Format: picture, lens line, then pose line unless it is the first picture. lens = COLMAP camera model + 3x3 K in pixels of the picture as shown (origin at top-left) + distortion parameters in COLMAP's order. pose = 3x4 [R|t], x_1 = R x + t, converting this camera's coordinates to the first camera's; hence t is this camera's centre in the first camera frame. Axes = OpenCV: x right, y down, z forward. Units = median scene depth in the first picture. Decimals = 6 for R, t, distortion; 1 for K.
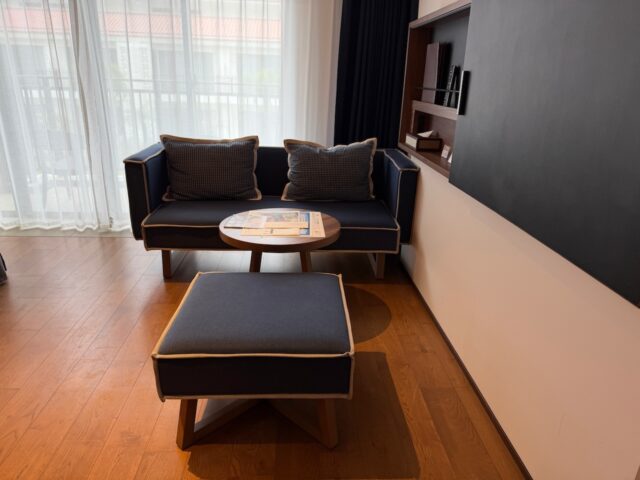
lens RADIAL K [[447.8, 0, 318.0], [0, 447.8, 237.8], [0, 0, 1]] dist [0.058634, -0.007059]
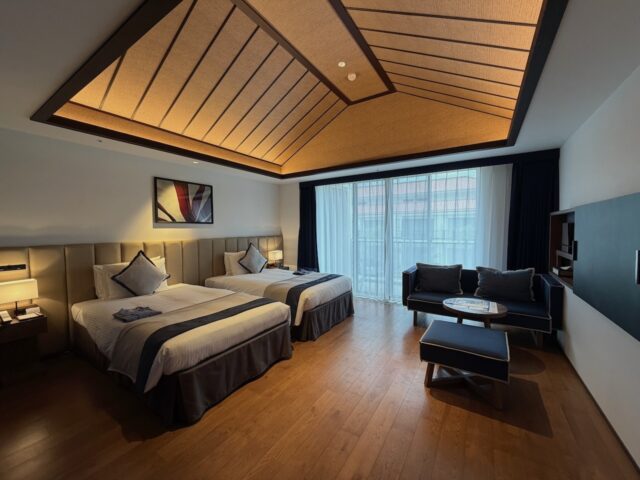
lens RADIAL K [[251.2, 0, 321.7], [0, 251.2, 245.7], [0, 0, 1]] dist [0.000795, 0.000520]
pose [[0.808559, -0.005511, -0.588389, 0.034043], [-0.155612, 0.962352, -0.222854, 0.064548], [0.567466, 0.271751, 0.777260, -0.370975]]
